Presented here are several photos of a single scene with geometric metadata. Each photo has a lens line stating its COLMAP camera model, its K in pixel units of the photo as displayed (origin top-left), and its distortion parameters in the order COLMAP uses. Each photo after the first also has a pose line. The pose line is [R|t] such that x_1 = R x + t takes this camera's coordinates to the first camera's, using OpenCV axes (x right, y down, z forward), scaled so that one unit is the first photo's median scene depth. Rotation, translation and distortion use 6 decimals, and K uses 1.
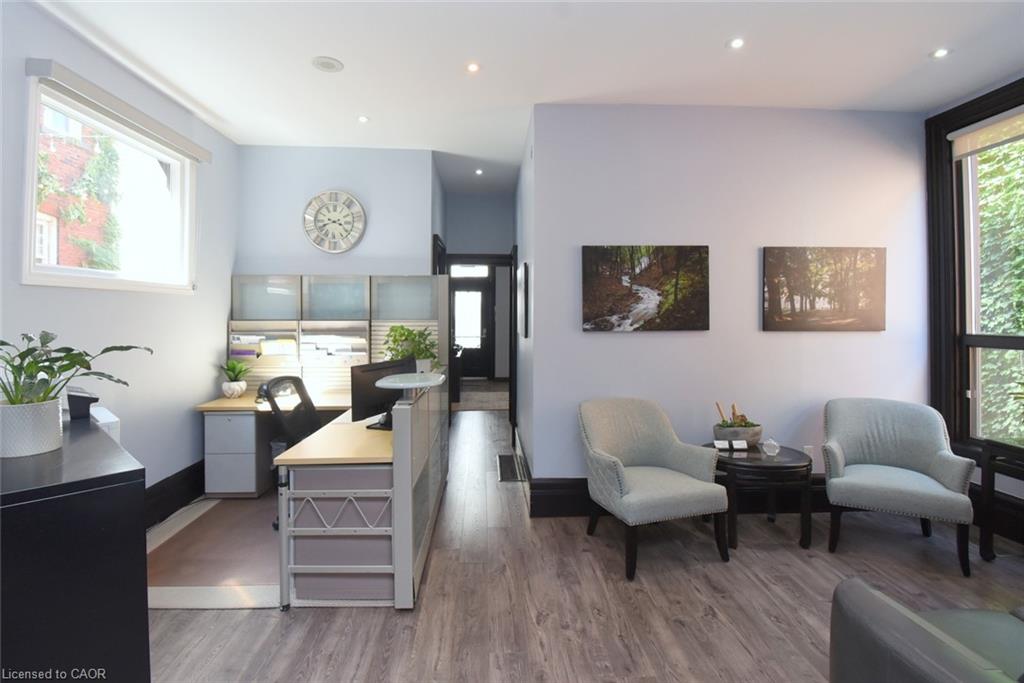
lens RADIAL K [[484.5, 0, 500.0], [0, 484.5, 313.6], [0, 0, 1]] dist [0.019532, -0.024623]
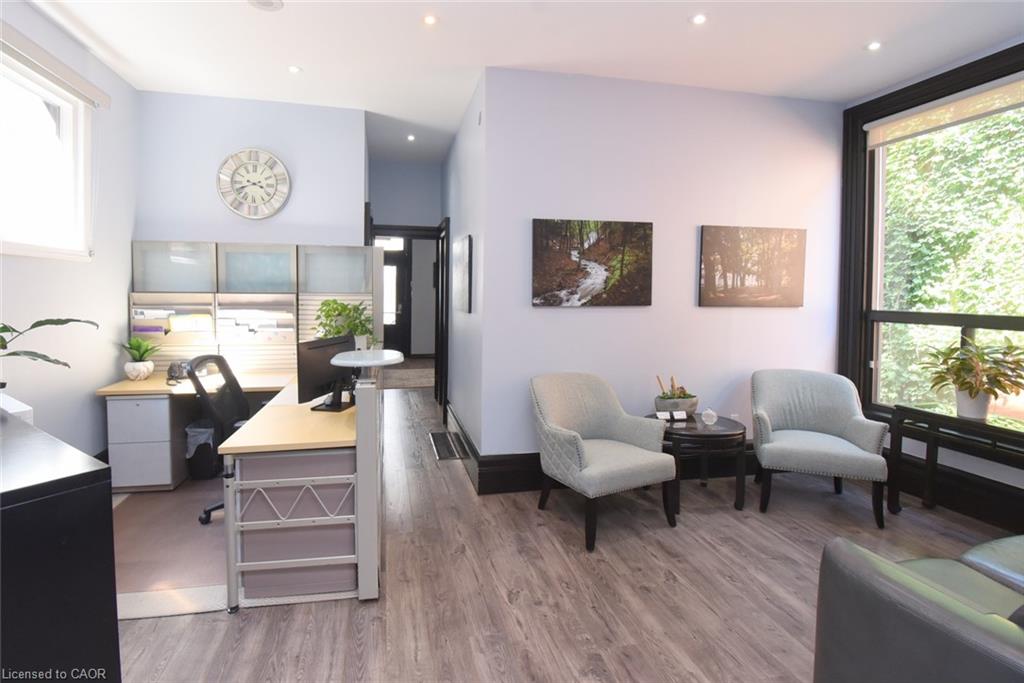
lens RADIAL K [[488.3, 0, 476.5], [0, 488.3, 310.5], [0, 0, 1]] dist [0.020312, -0.024305]
pose [[0.988015, 0.002757, 0.154335, -0.094060], [-0.009225, 0.999108, 0.041206, 0.005330], [-0.154083, -0.042136, 0.987159, 0.037241]]
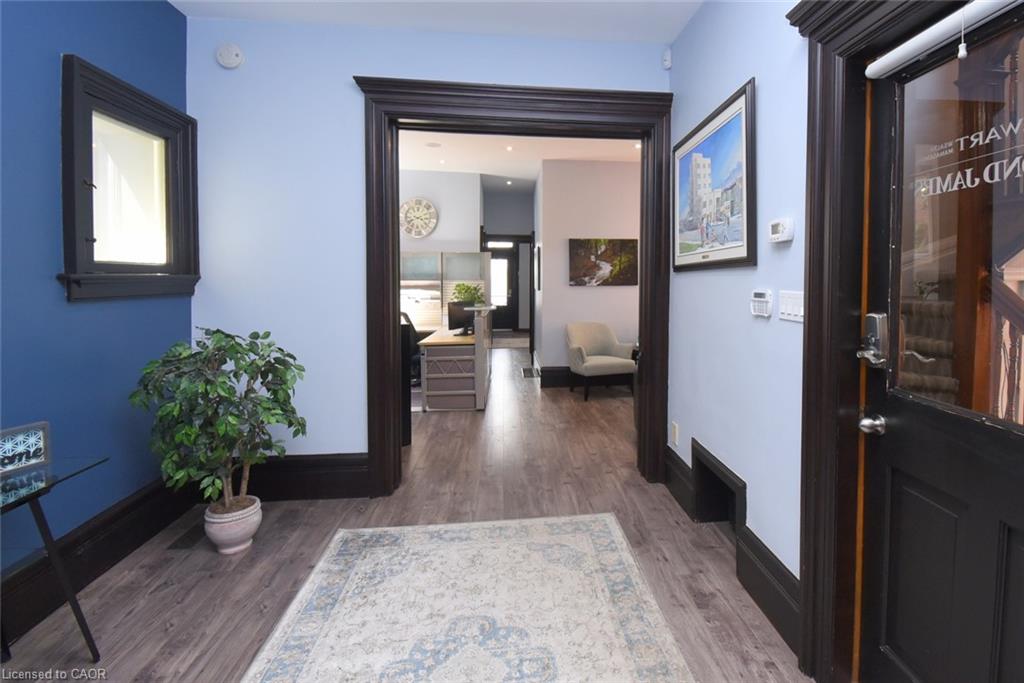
lens RADIAL K [[502.9, 0, 574.1], [0, 502.9, 291.6], [0, 0, 1]] dist [0.000555, -0.000113]
pose [[0.994553, -0.001072, 0.104230, -0.007903], [-0.001660, 0.999657, 0.026125, 0.008864], [-0.104222, -0.026156, 0.994210, -0.873873]]
